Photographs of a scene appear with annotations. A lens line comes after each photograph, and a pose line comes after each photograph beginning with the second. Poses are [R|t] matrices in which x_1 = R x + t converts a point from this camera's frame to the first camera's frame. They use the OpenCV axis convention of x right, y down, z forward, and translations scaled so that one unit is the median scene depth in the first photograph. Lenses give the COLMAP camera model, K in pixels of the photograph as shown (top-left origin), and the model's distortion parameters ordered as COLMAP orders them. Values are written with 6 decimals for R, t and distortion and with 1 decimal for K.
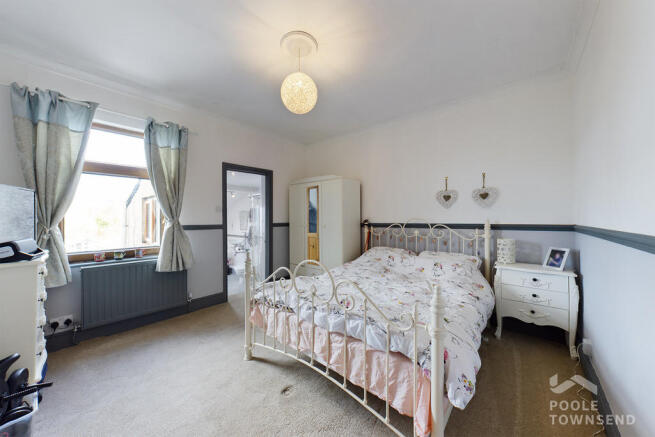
lens RADIAL K [[226.2, 0, 324.0], [0, 226.2, 218.7], [0, 0, 1]] dist [-0.005002, 0.000115]
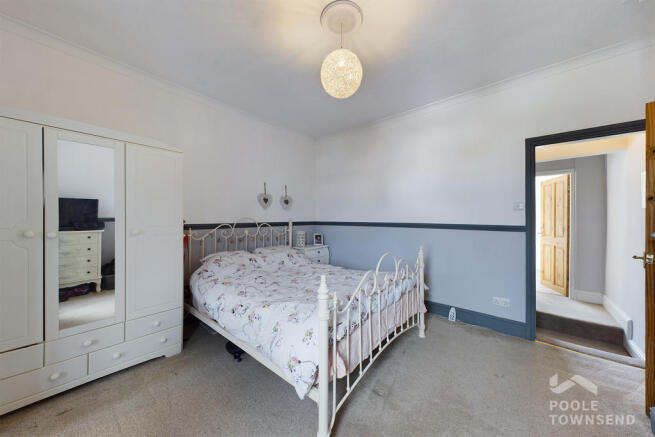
lens RADIAL K [[226.2, 0, 324.7], [0, 226.2, 217.1], [0, 0, 1]] dist [-0.005002, 0.000115]
pose [[-0.004233, 0.004931, 0.999979, -0.627086], [0.000049, 0.999988, -0.004931, 0.000020], [-0.999991, 0.000028, -0.004233, 0.695999]]
